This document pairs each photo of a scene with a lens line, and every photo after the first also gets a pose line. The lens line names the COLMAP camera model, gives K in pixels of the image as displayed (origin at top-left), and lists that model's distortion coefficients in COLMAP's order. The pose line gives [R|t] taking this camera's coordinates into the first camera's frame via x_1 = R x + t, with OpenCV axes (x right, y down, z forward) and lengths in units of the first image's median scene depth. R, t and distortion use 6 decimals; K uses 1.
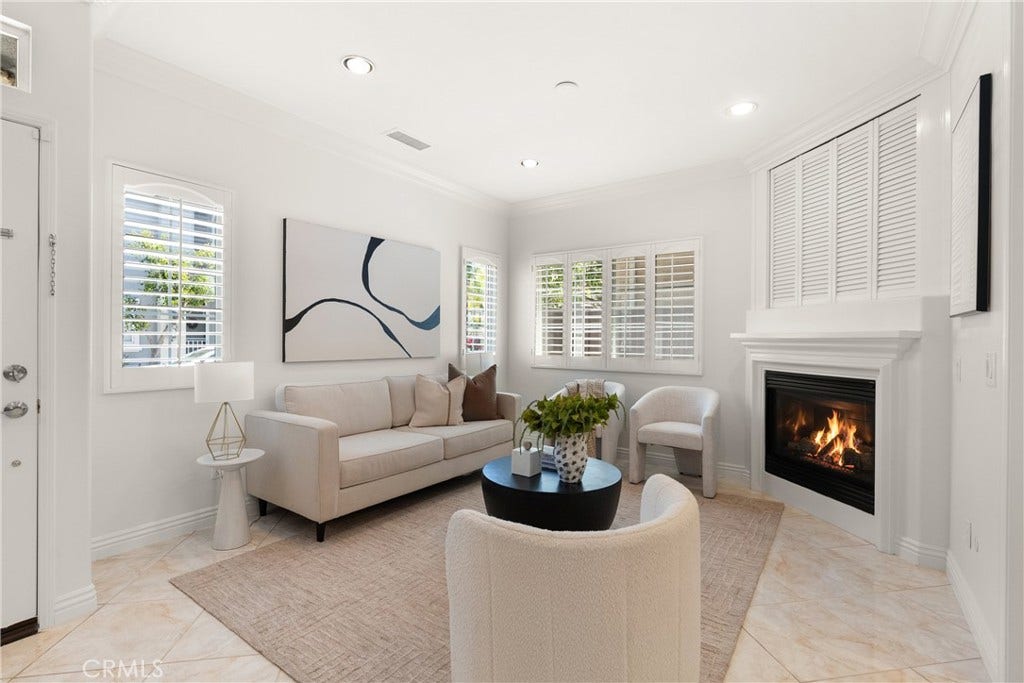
lens RADIAL K [[465.7, 0, 517.2], [0, 465.7, 340.1], [0, 0, 1]] dist [-0.005740, 0.000686]
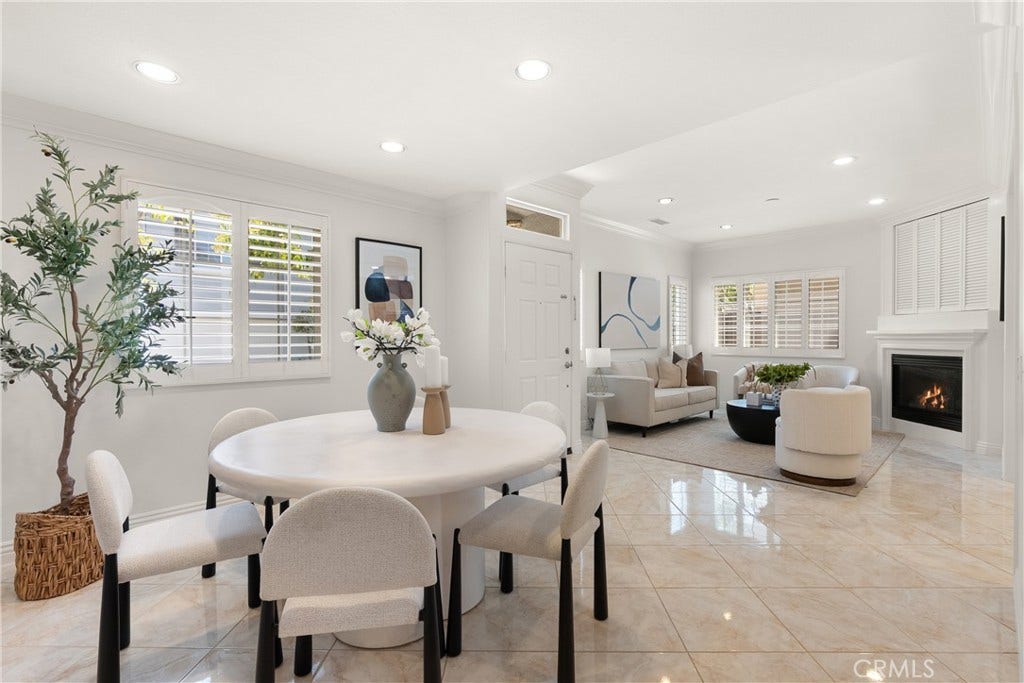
lens RADIAL K [[465.7, 0, 517.2], [0, 465.7, 340.1], [0, 0, 1]] dist [-0.005740, 0.000686]
pose [[0.983532, -0.008224, -0.180545, -0.446178], [0.009071, 0.999951, 0.003868, -0.000131], [0.180505, -0.005442, 0.983559, -0.803365]]
